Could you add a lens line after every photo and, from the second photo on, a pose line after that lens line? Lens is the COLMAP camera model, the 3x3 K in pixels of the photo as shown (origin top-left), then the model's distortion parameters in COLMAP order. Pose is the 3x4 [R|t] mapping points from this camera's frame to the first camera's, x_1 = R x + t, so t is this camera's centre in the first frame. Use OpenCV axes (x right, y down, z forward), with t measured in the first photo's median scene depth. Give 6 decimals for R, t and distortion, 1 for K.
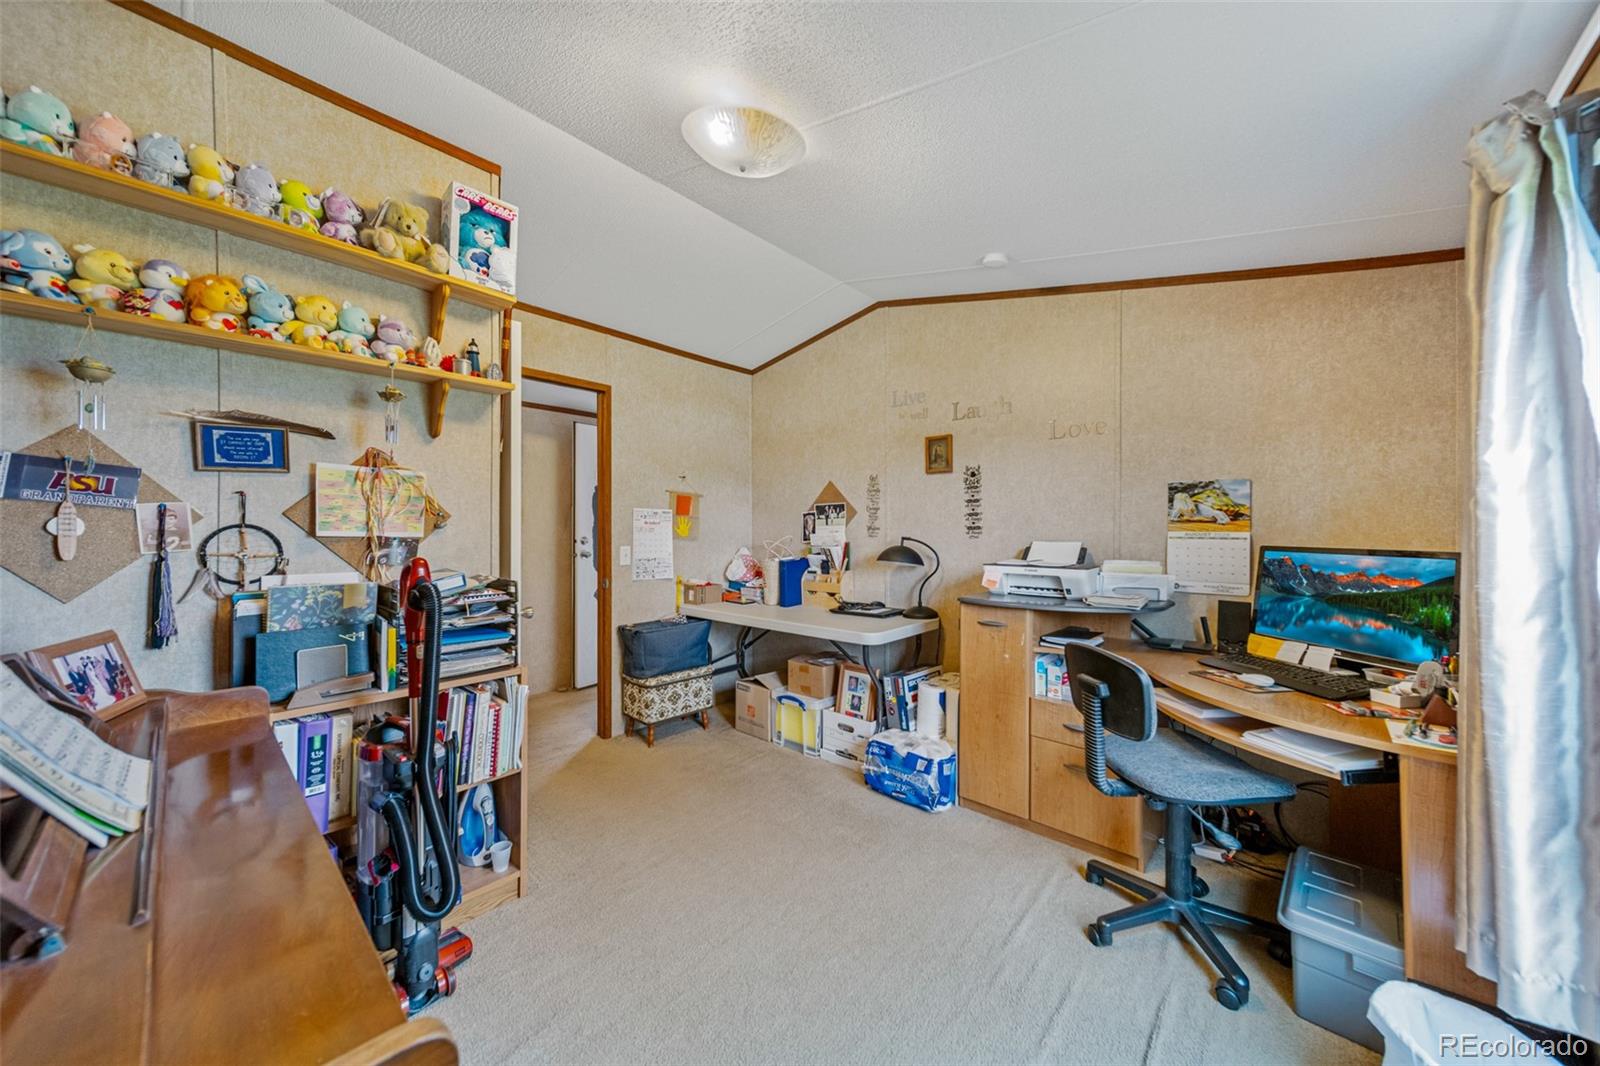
lens RADIAL K [[559.4, 0, 795.5], [0, 559.4, 530.7], [0, 0, 1]] dist [0.001246, 0.000120]
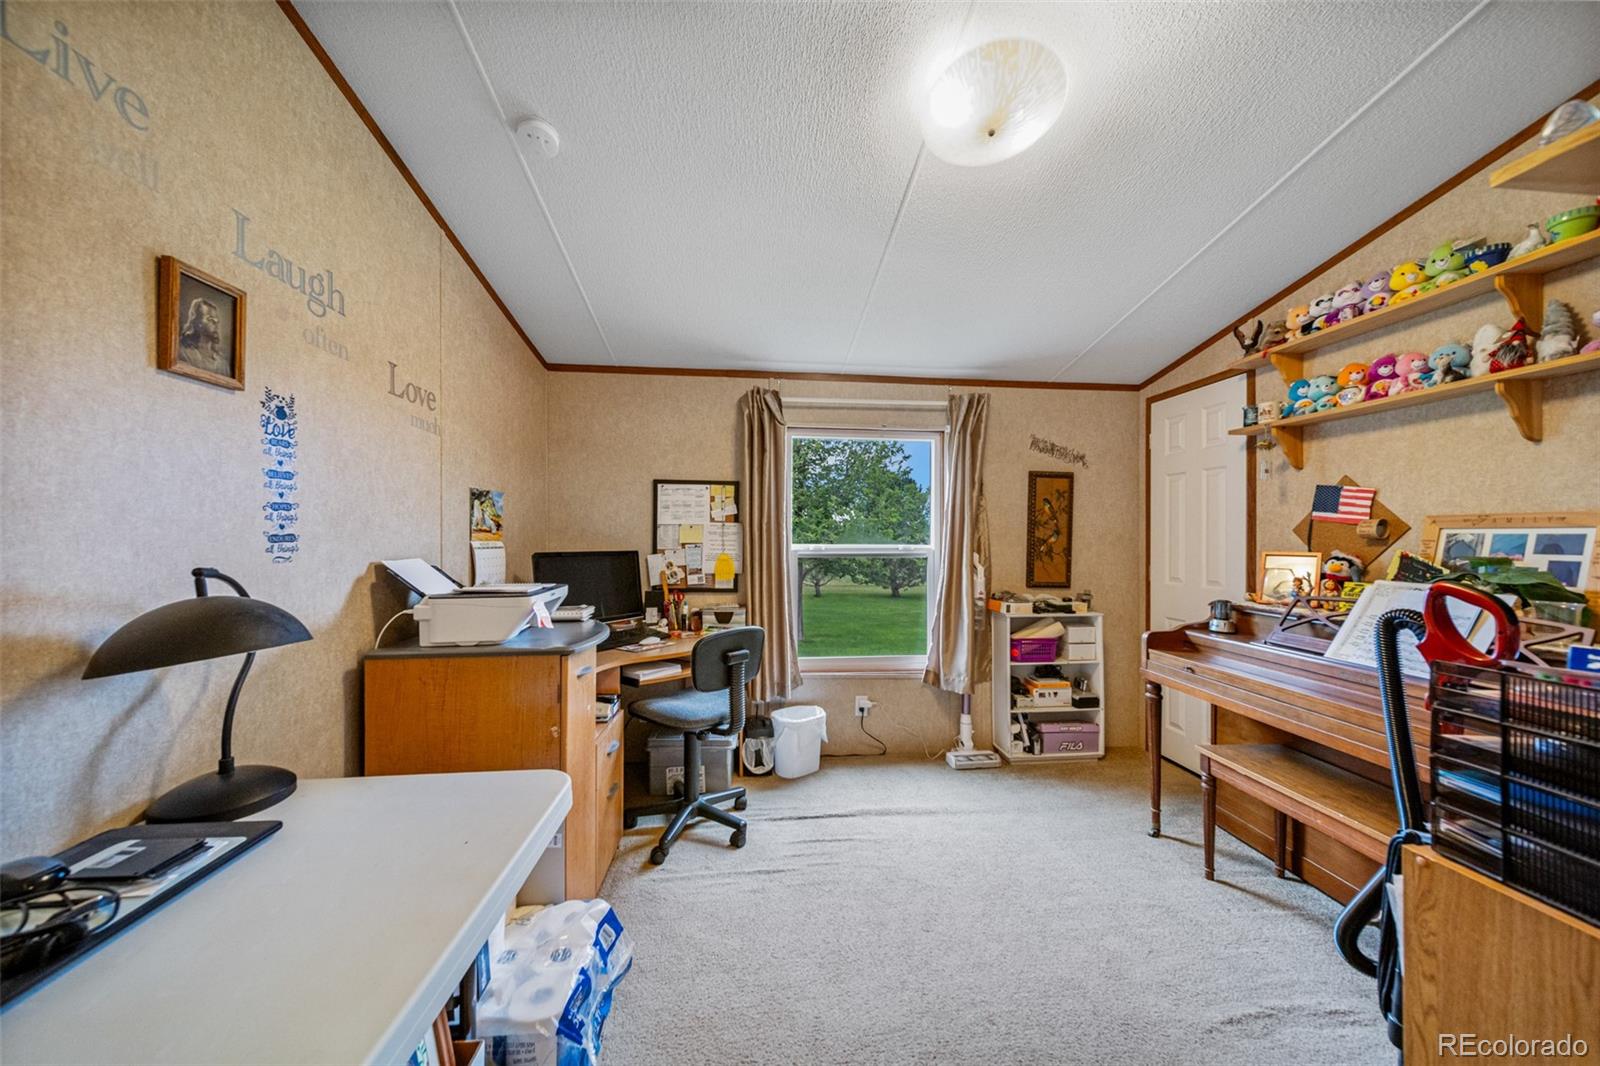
lens RADIAL K [[559.4, 0, 795.5], [0, 559.4, 530.7], [0, 0, 1]] dist [0.001246, 0.000120]
pose [[-0.737088, 0.002835, 0.675790, -0.260238], [0.000438, 0.999993, -0.003717, -0.008741], [-0.675796, -0.002444, -0.737084, 1.046951]]
